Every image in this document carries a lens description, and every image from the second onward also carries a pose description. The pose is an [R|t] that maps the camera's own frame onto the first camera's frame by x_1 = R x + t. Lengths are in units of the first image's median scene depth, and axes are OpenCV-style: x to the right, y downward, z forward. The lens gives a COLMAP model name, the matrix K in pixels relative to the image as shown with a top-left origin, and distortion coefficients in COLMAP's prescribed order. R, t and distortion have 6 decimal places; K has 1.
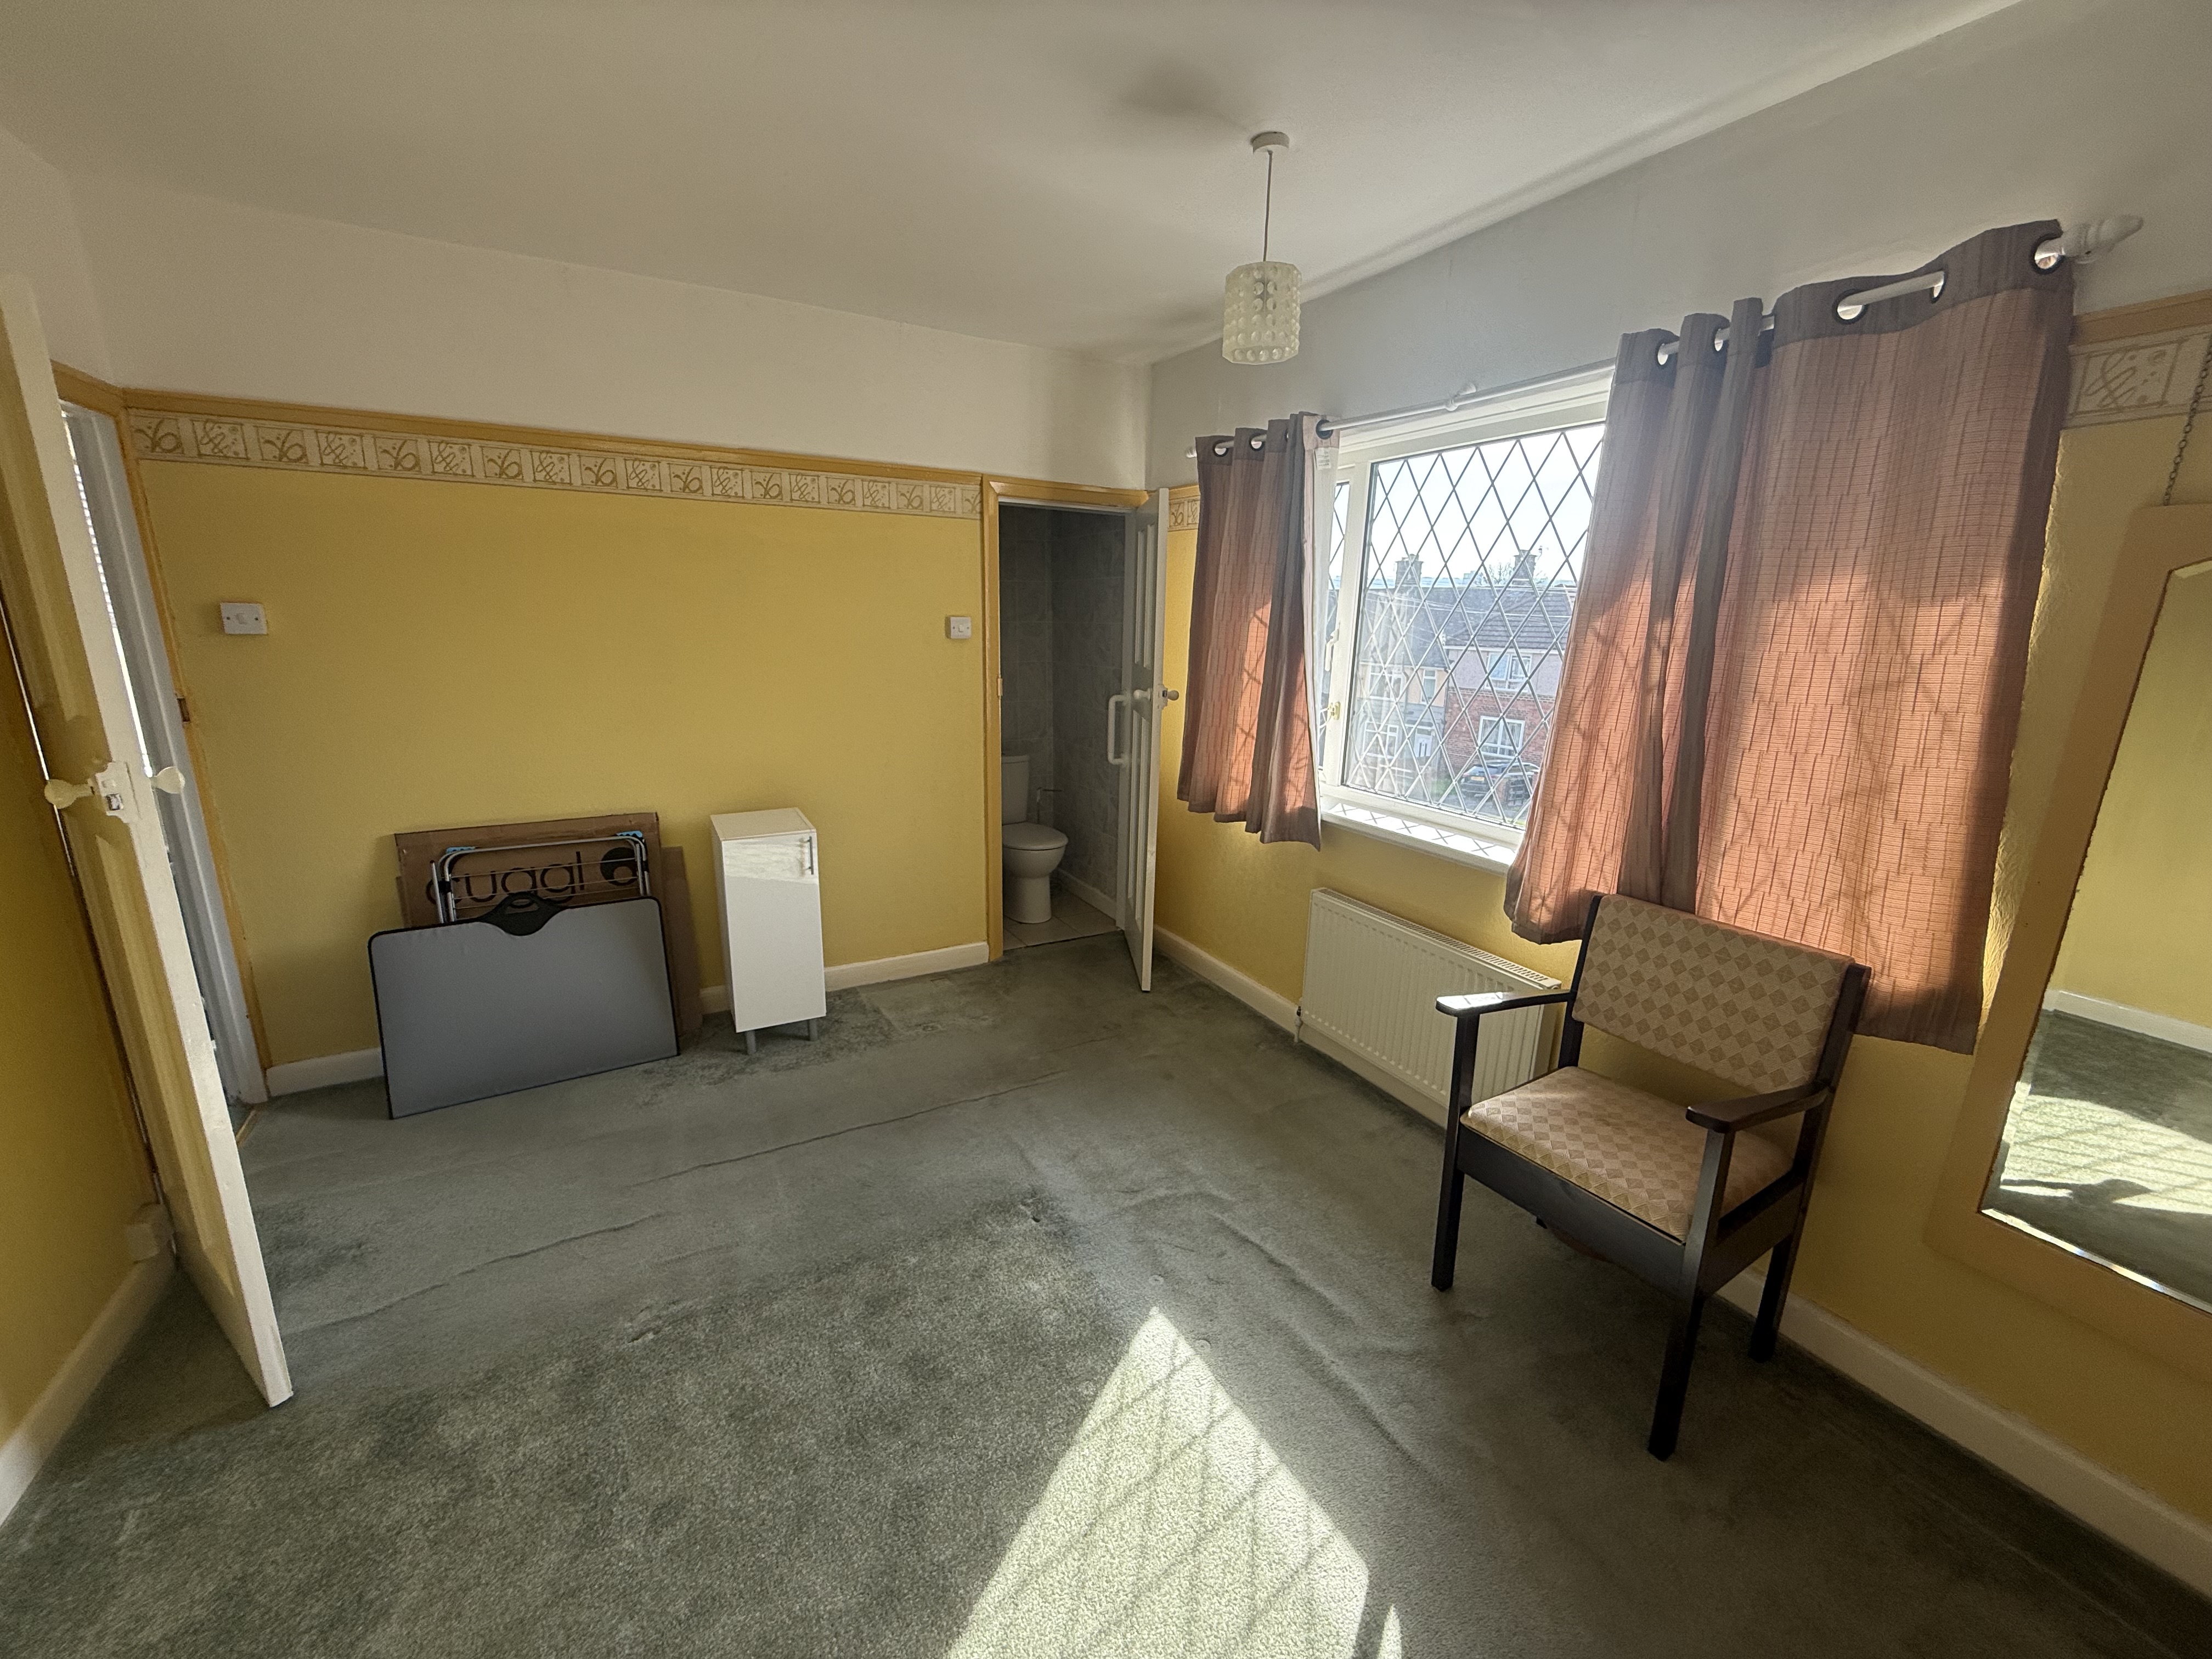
lens RADIAL K [[883.8, 0, 1111.9], [0, 883.8, 832.2], [0, 0, 1]] dist [0.003724, 0.000259]
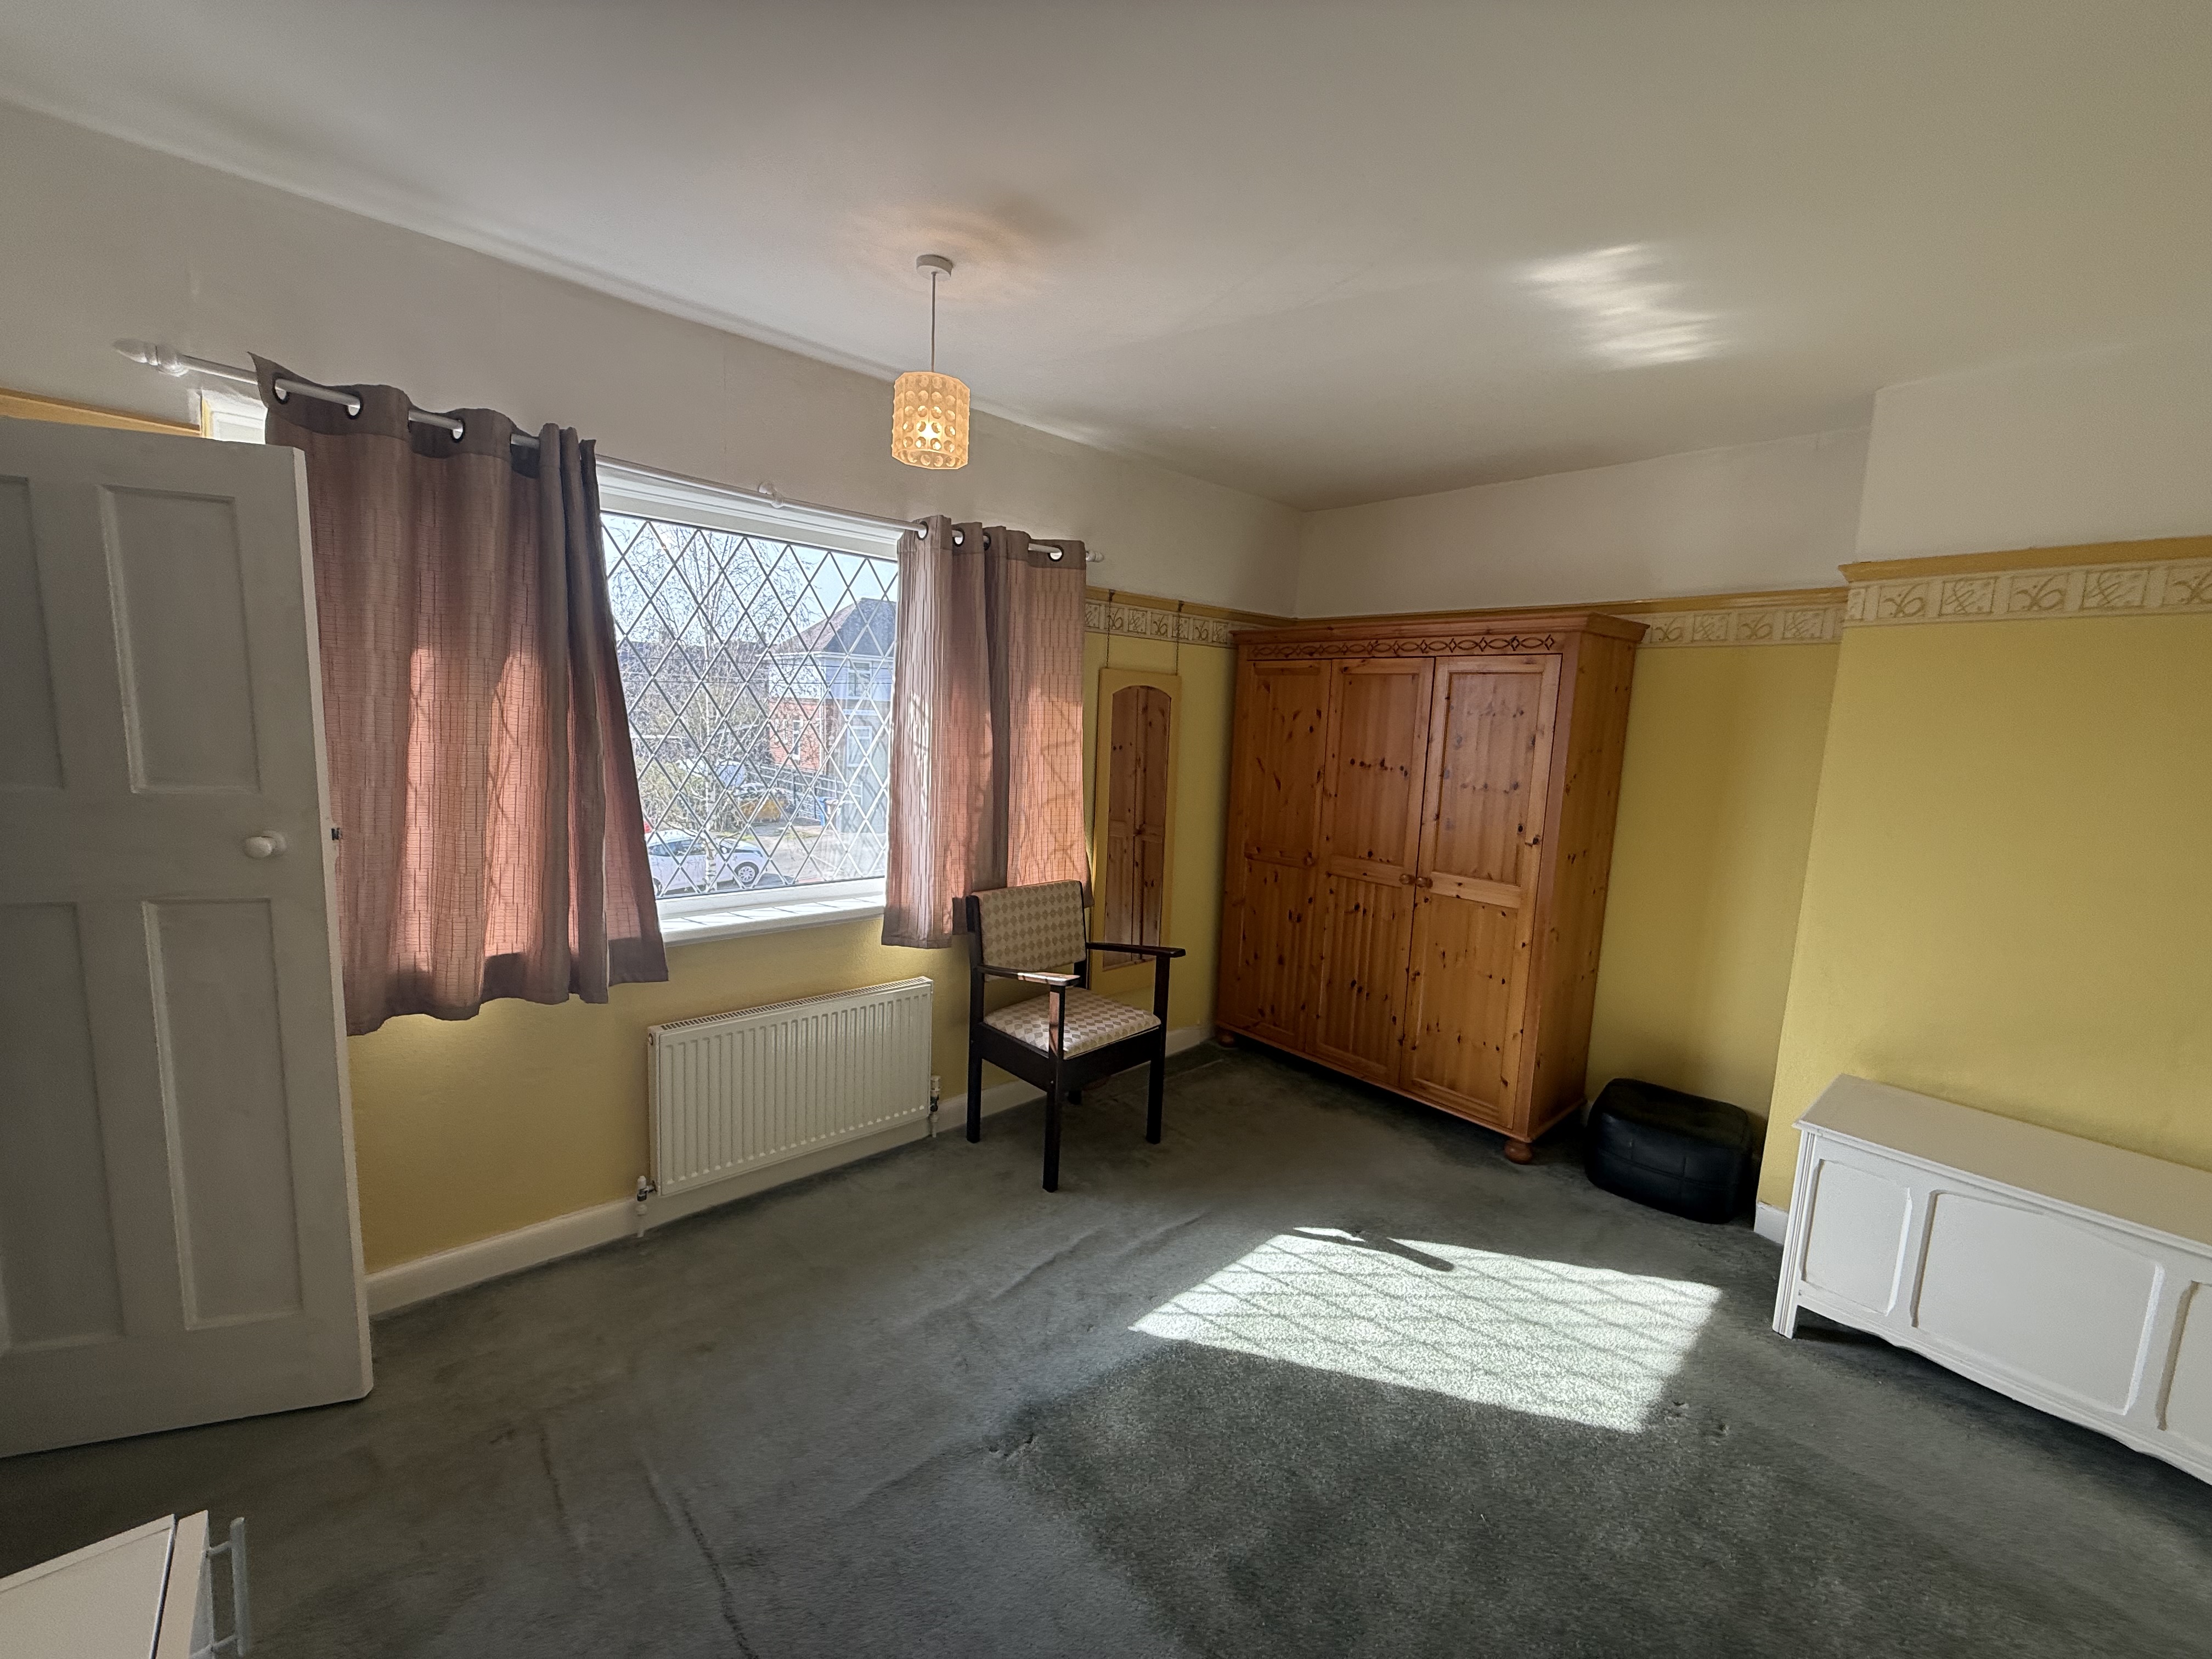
lens RADIAL K [[883.8, 0, 1110.1], [0, 883.8, 820.6], [0, 0, 1]] dist [0.003724, 0.000259]
pose [[-0.225638, -0.152115, 0.962262, -0.868060], [0.181354, 0.963911, 0.194901, -0.287033], [-0.957182, 0.218487, -0.189908, 1.027532]]
